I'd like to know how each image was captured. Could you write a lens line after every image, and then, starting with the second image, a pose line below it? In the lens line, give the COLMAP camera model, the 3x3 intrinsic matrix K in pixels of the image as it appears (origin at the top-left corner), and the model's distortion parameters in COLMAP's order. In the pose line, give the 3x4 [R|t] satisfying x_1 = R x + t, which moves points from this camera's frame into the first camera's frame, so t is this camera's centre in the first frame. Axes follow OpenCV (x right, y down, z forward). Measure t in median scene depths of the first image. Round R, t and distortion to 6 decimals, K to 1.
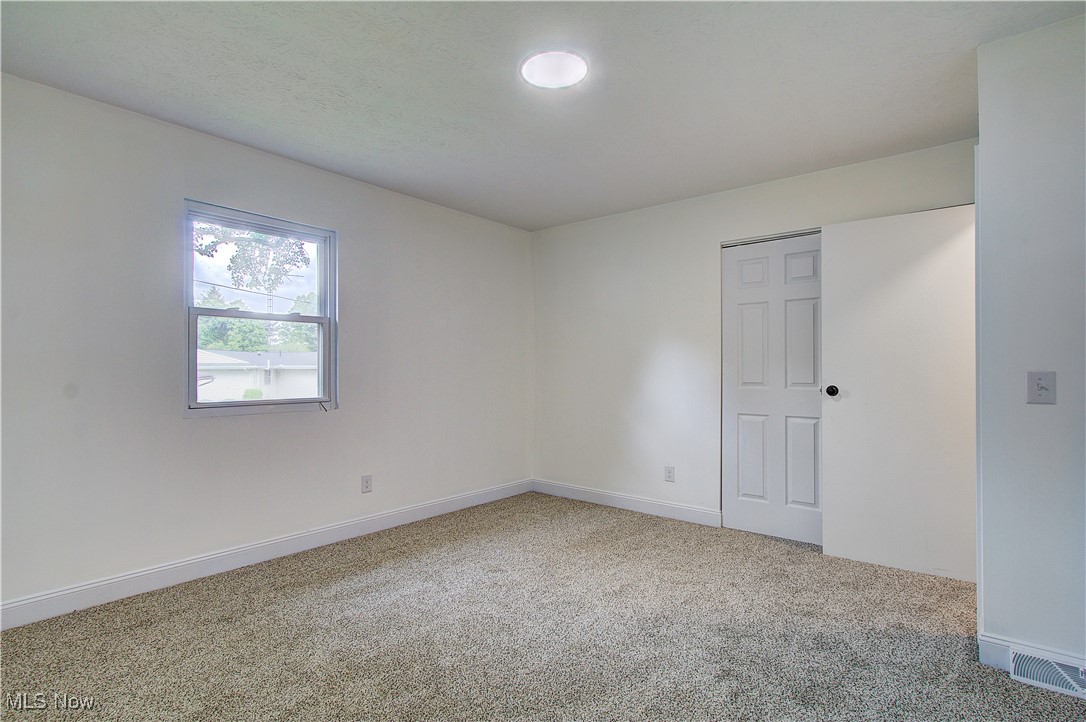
lens RADIAL K [[536.3, 0, 541.2], [0, 536.3, 365.3], [0, 0, 1]] dist [0.000660, 0.000496]
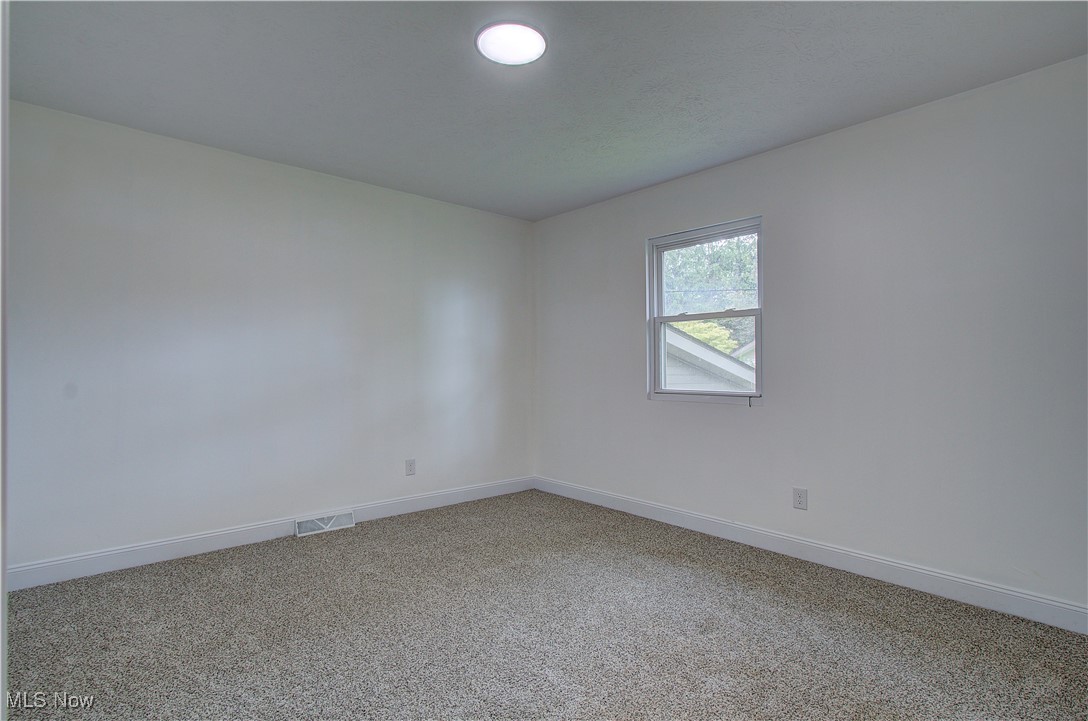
lens RADIAL K [[537.3, 0, 542.2], [0, 537.3, 364.8], [0, 0, 1]] dist [0.000660, 0.000496]
pose [[-0.155292, -0.001562, -0.987867, 0.622006], [0.007010, 0.999972, -0.002683, 0.009966], [0.987844, -0.007342, -0.155277, 0.794788]]
